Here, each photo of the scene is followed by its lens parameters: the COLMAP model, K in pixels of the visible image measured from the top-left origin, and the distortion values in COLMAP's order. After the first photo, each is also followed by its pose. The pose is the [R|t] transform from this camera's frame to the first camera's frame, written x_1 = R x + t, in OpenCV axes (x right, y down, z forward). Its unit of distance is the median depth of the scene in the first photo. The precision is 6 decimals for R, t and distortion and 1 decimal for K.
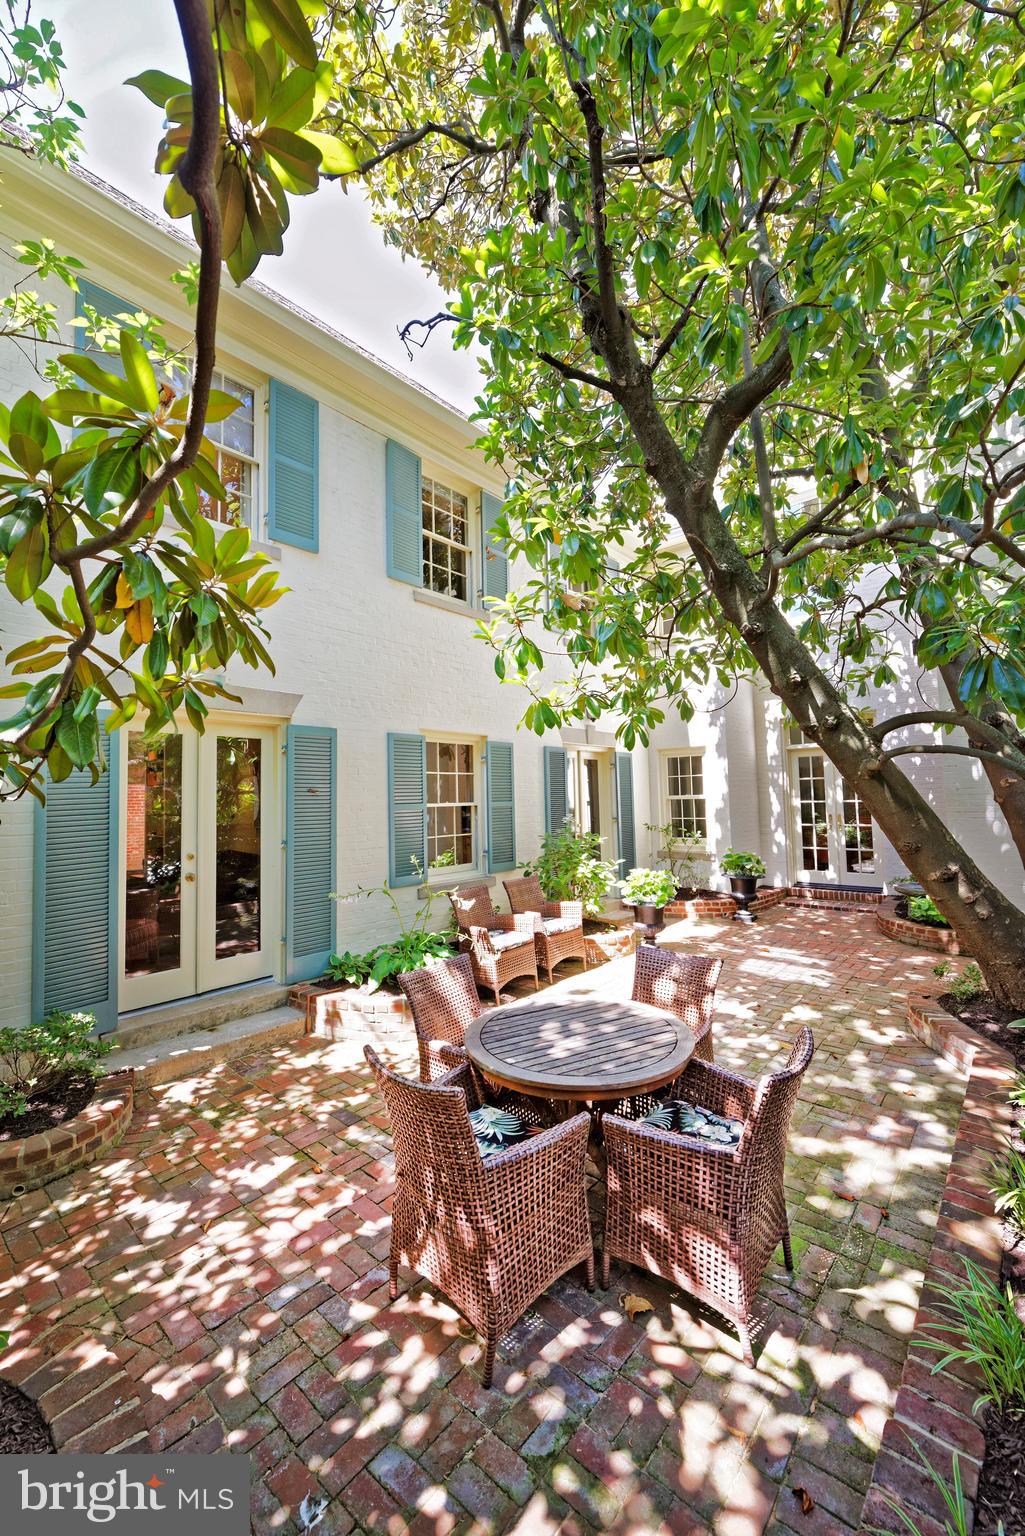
lens RADIAL K [[599.8, 0, 499.4], [0, 599.8, 767.5], [0, 0, 1]] dist [-0.000631, -0.001703]
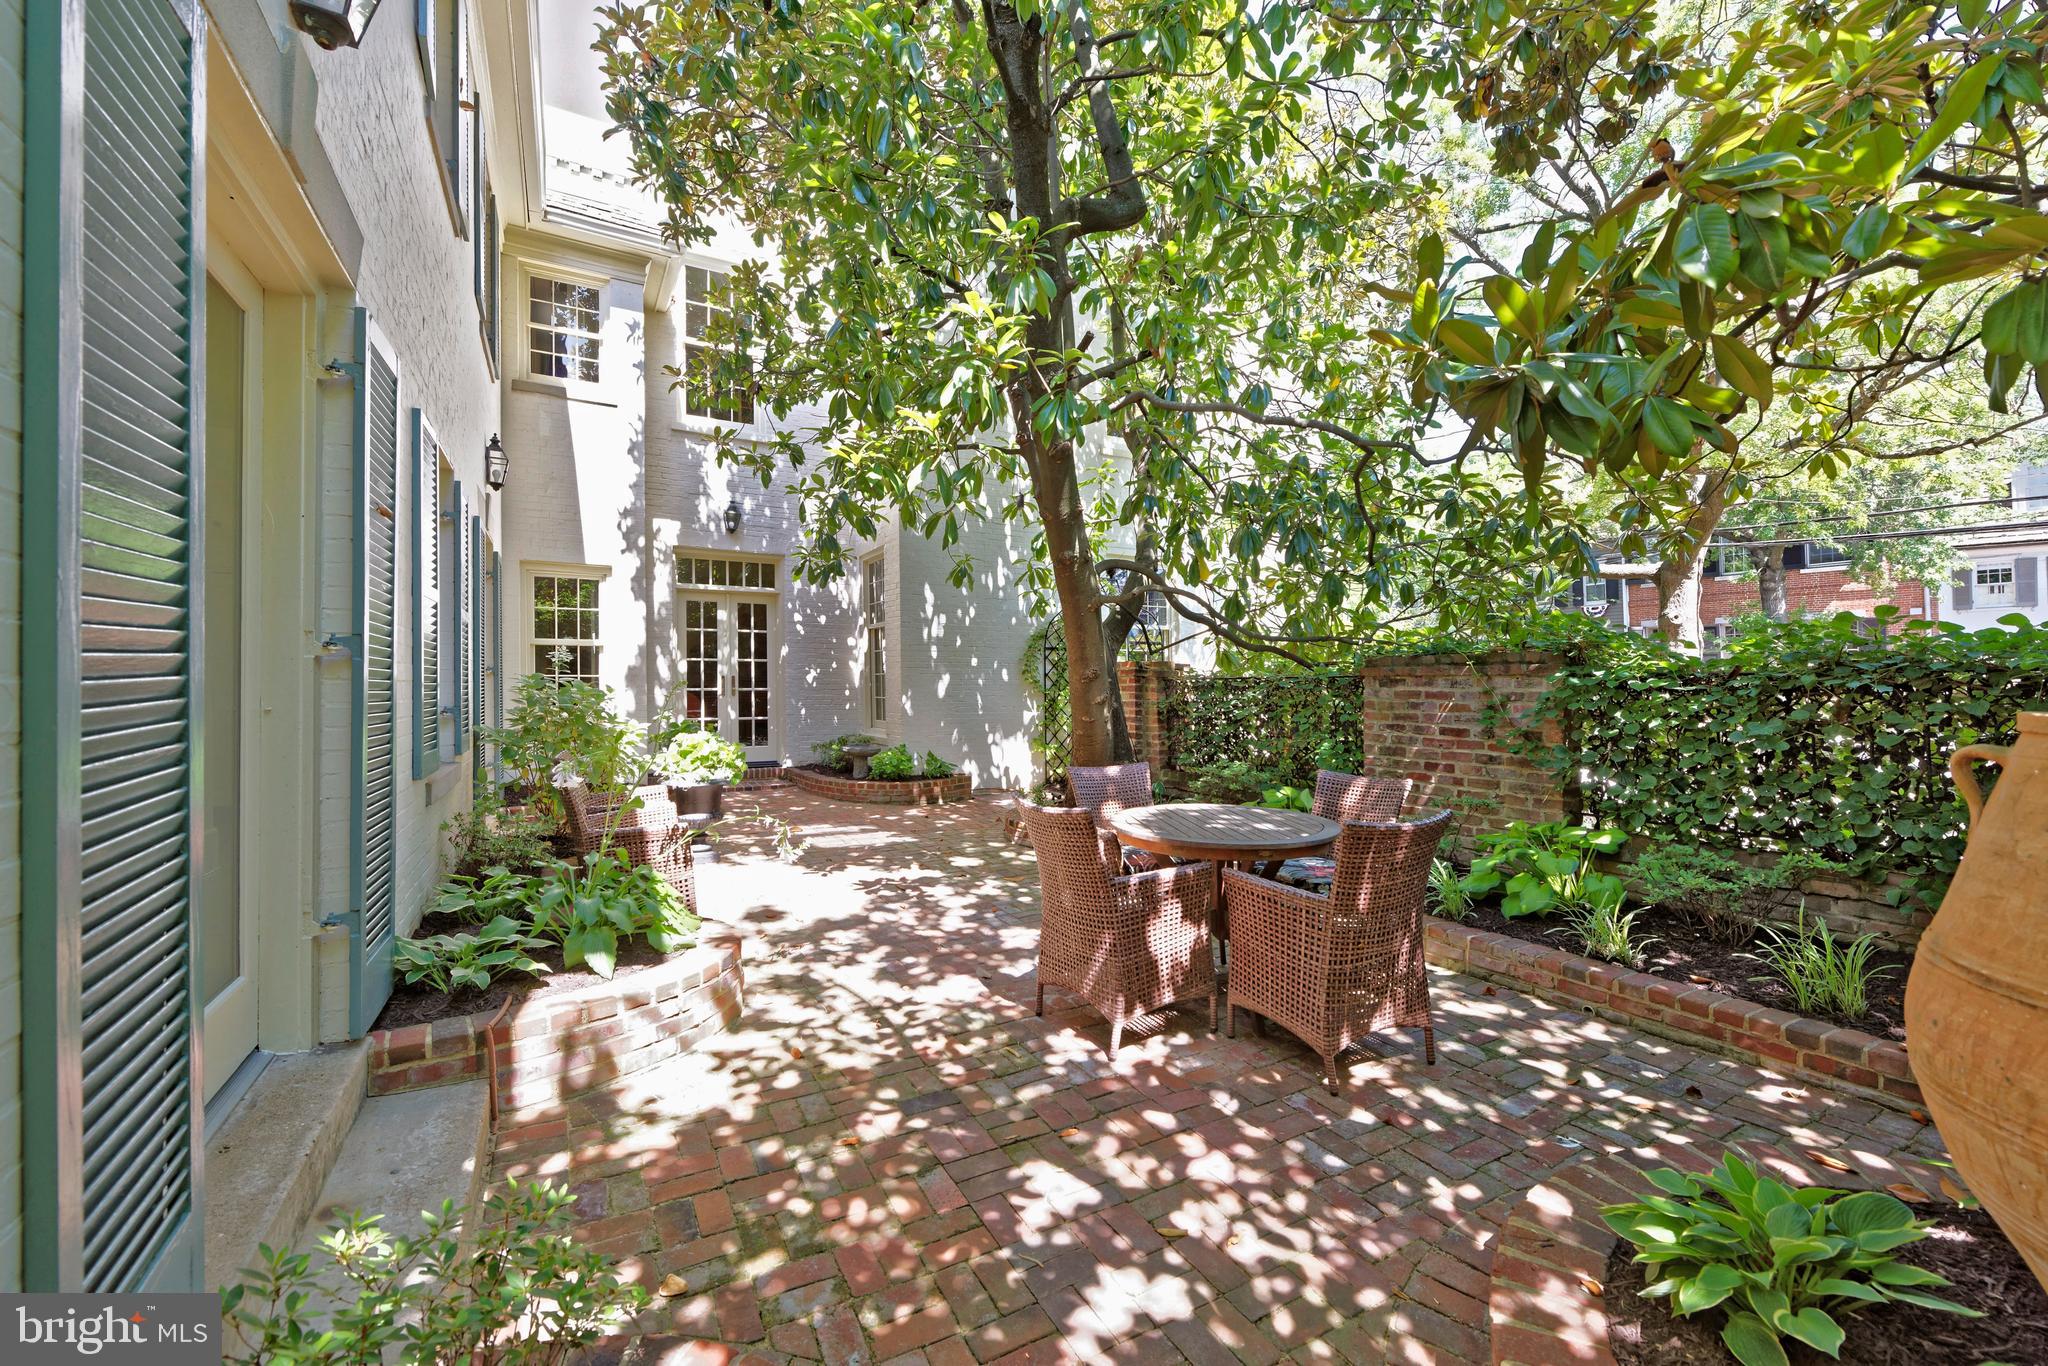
lens RADIAL K [[844.6, 0, 1024.0], [0, 844.6, 683.0], [0, 0, 1]] dist [-0.053487, -0.000078]
pose [[0.326896, 0.020231, 0.944844, -0.821732], [-0.056319, 0.998411, -0.001893, 0.150110], [-0.943381, -0.052594, 0.327516, 0.575894]]
